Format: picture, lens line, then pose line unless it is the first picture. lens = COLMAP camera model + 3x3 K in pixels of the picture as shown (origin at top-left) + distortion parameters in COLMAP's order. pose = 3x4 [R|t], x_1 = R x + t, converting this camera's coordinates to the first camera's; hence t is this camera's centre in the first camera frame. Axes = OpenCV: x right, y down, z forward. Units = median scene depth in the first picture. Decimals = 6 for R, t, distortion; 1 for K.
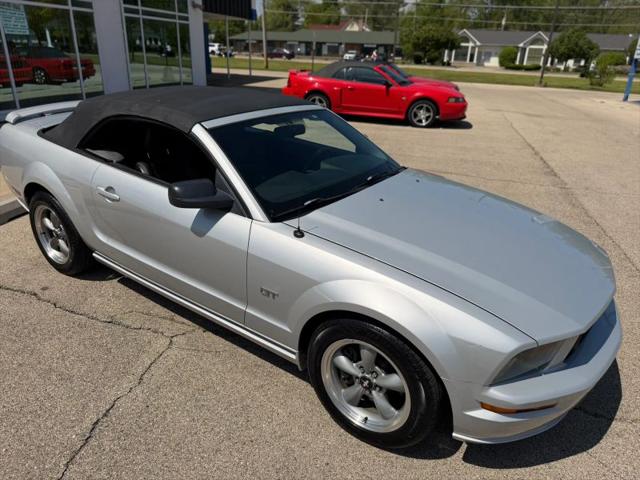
lens RADIAL K [[458.3, 0, 320.0], [0, 458.3, 240.0], [0, 0, 1]] dist [0.028716, -0.036142]
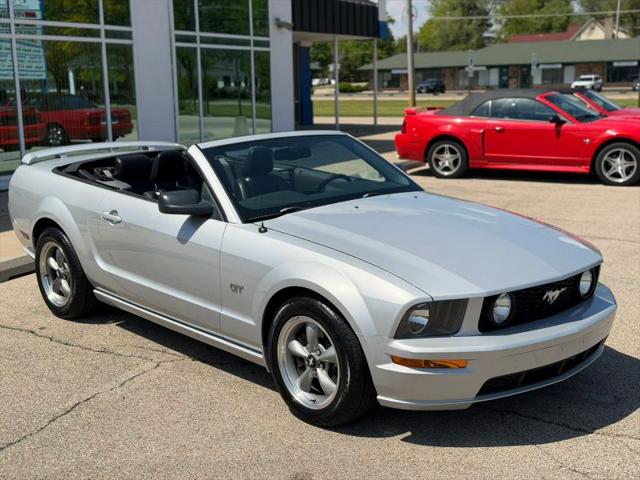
lens RADIAL K [[898.6, 0, 320.0], [0, 898.6, 240.0], [0, 0, 1]] dist [0.123768, -0.088596]
pose [[0.971538, -0.014587, -0.236434, 0.345428], [-0.037703, 0.975857, -0.215130, 0.271420], [0.233864, 0.217921, 0.947533, -0.581940]]
